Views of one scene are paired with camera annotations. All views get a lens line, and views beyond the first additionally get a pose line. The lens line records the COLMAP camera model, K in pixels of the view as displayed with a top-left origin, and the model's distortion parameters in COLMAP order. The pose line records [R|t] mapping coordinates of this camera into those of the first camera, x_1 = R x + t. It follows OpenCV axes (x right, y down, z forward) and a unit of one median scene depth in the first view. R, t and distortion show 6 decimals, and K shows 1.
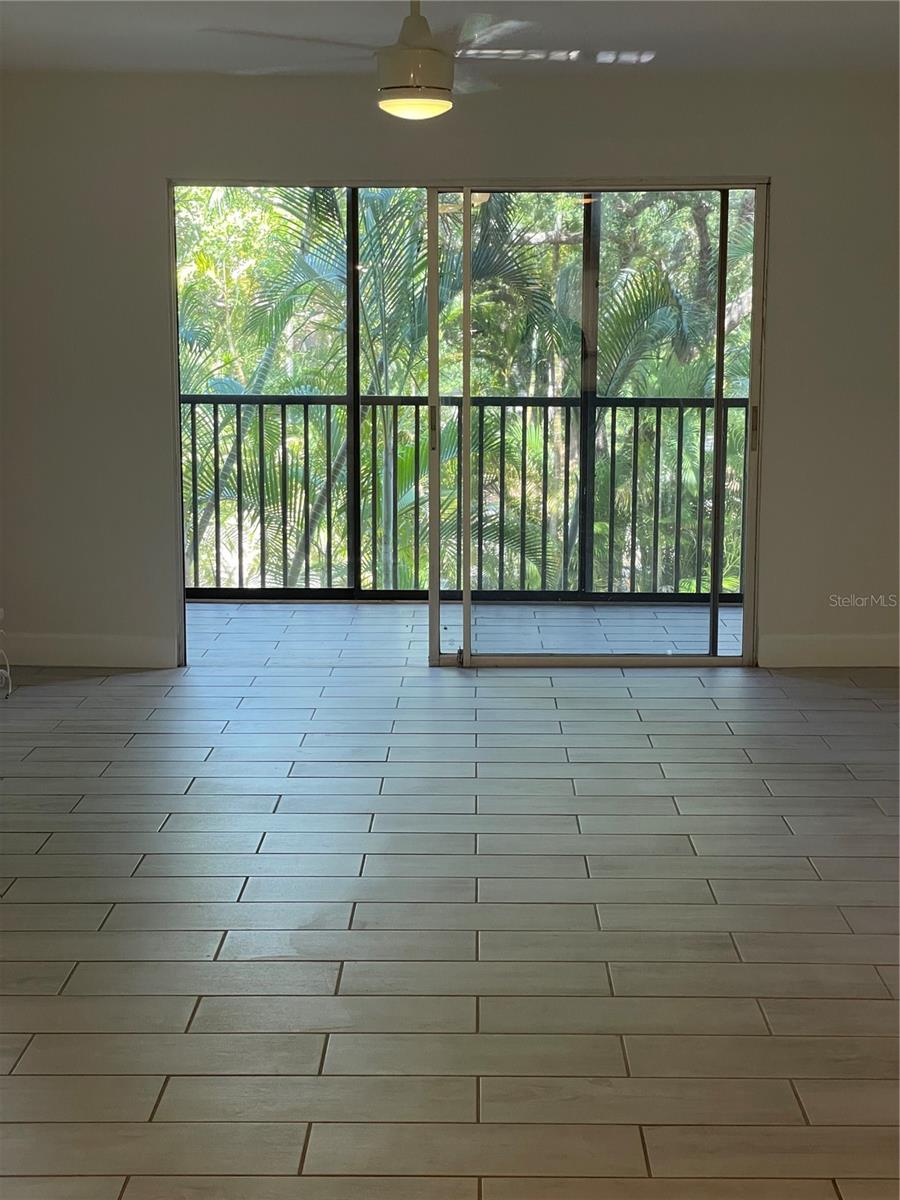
lens RADIAL K [[1789.7, 0, 444.5], [0, 1789.7, 595.4], [0, 0, 1]] dist [0.059433, 0.000000]
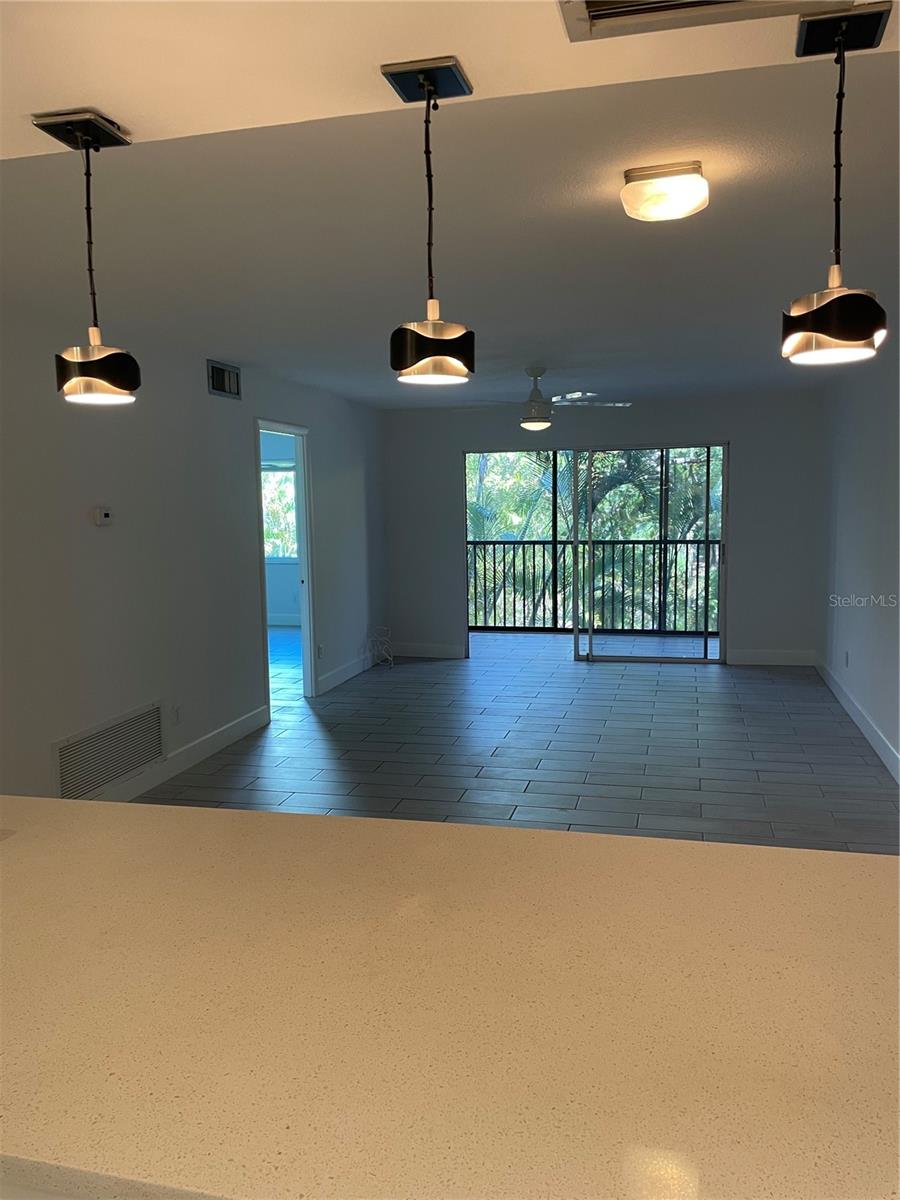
lens RADIAL K [[902.4, 0, 461.6], [0, 902.4, 606.4], [0, 0, 1]] dist [0.077975, -0.095276]
pose [[0.974430, 0.008232, -0.224541, 0.104997], [-0.016123, 0.999314, -0.033333, 0.011215], [0.224112, 0.036101, 0.973894, -0.136902]]
